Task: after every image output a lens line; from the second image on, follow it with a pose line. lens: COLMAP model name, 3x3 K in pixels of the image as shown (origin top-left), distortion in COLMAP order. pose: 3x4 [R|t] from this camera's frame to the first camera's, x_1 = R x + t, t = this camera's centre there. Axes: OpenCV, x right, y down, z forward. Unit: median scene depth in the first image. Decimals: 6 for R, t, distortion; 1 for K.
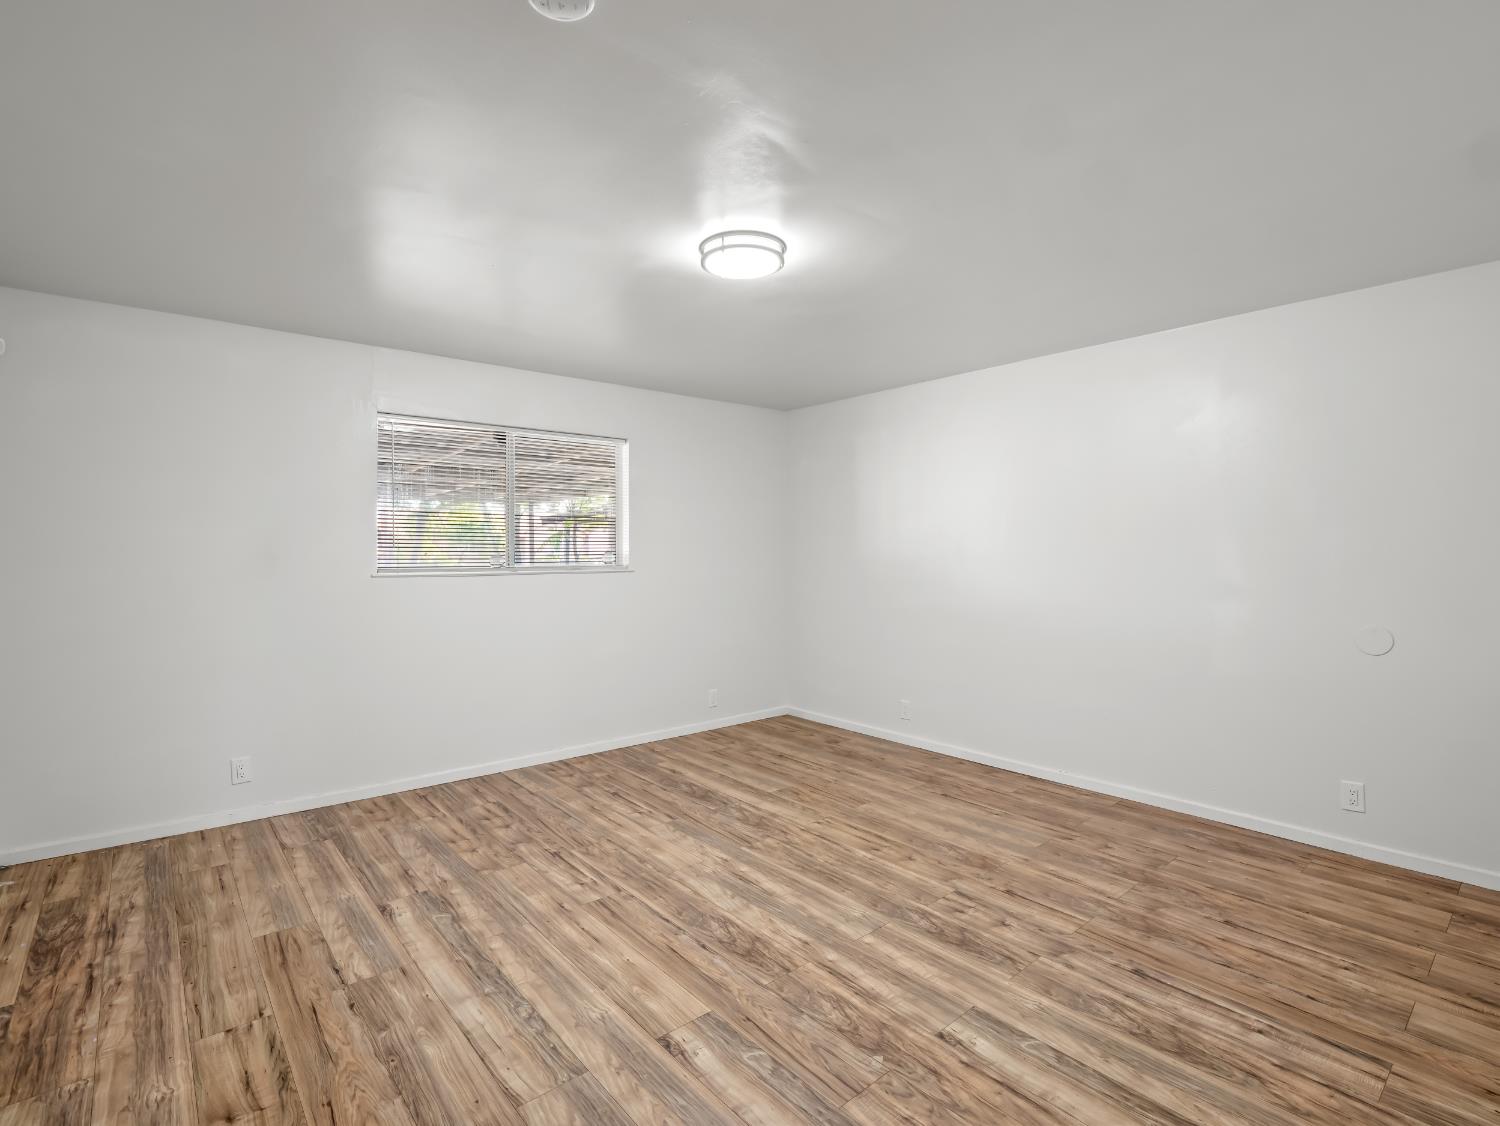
lens RADIAL K [[723.5, 0, 747.9], [0, 723.5, 556.3], [0, 0, 1]] dist [-0.015222, -0.000024]
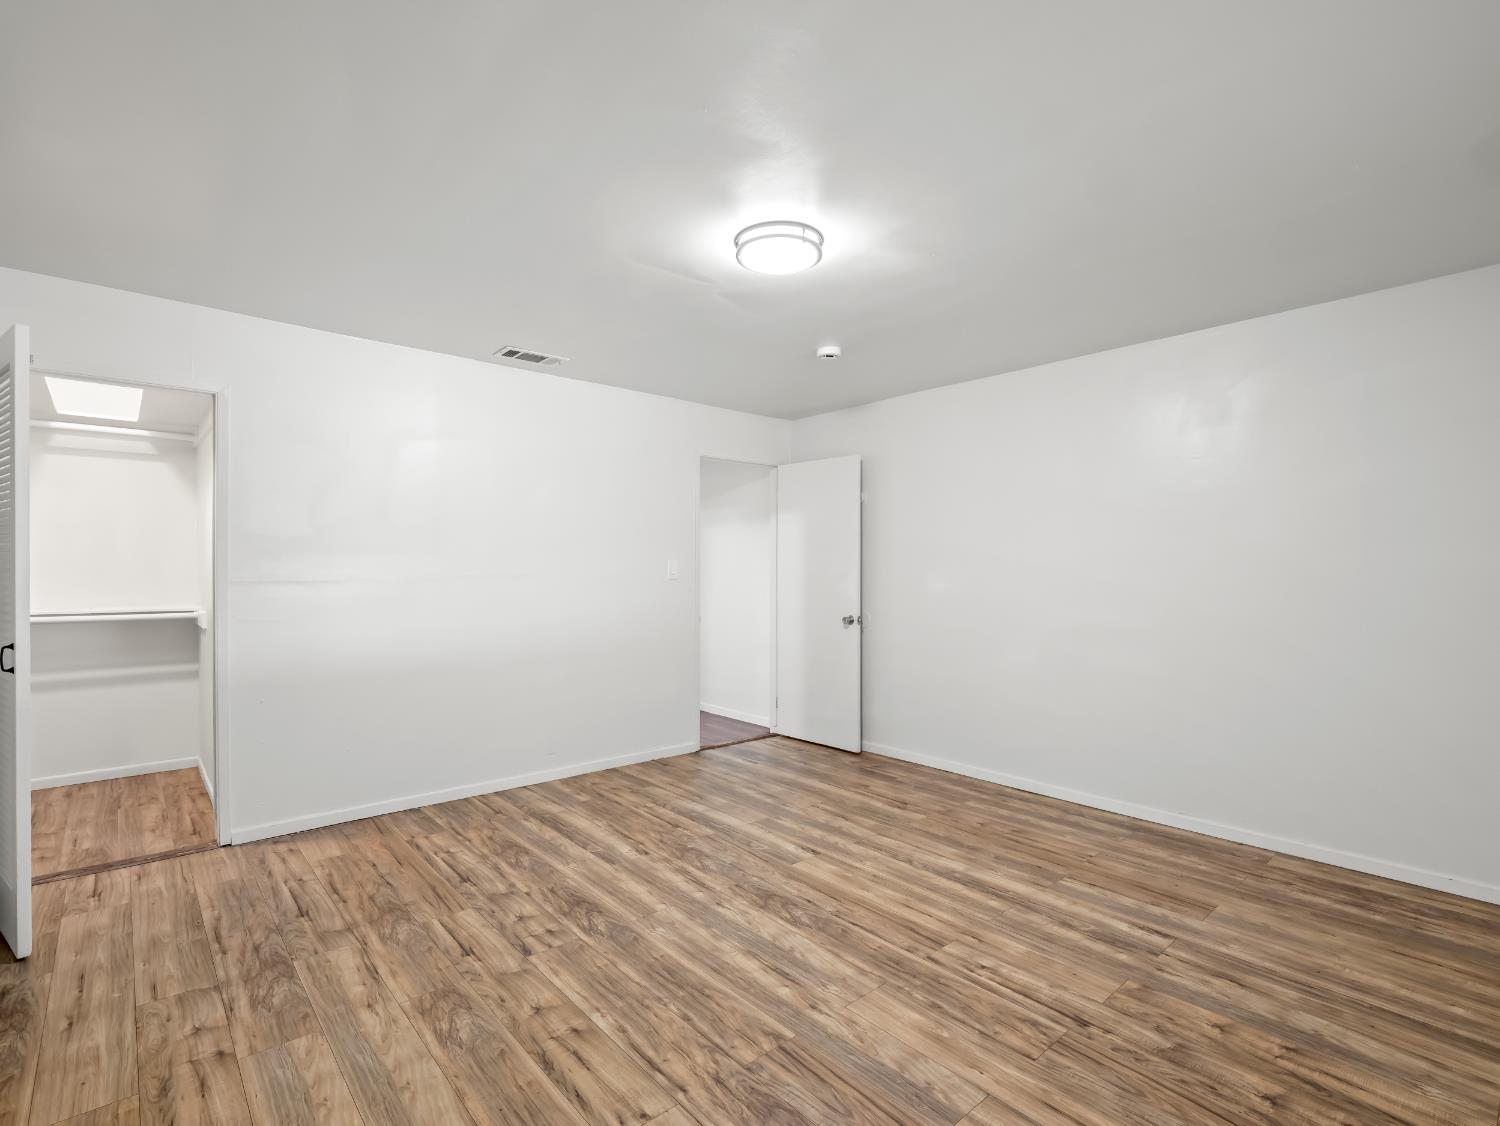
lens RADIAL K [[723.5, 0, 752.0], [0, 723.5, 563.2], [0, 0, 1]] dist [-0.015222, -0.000024]
pose [[-0.999808, -0.001355, -0.019553, 0.048533], [-0.001515, 0.999965, 0.008185, -0.001183], [0.019541, 0.008213, -0.999775, 1.997348]]
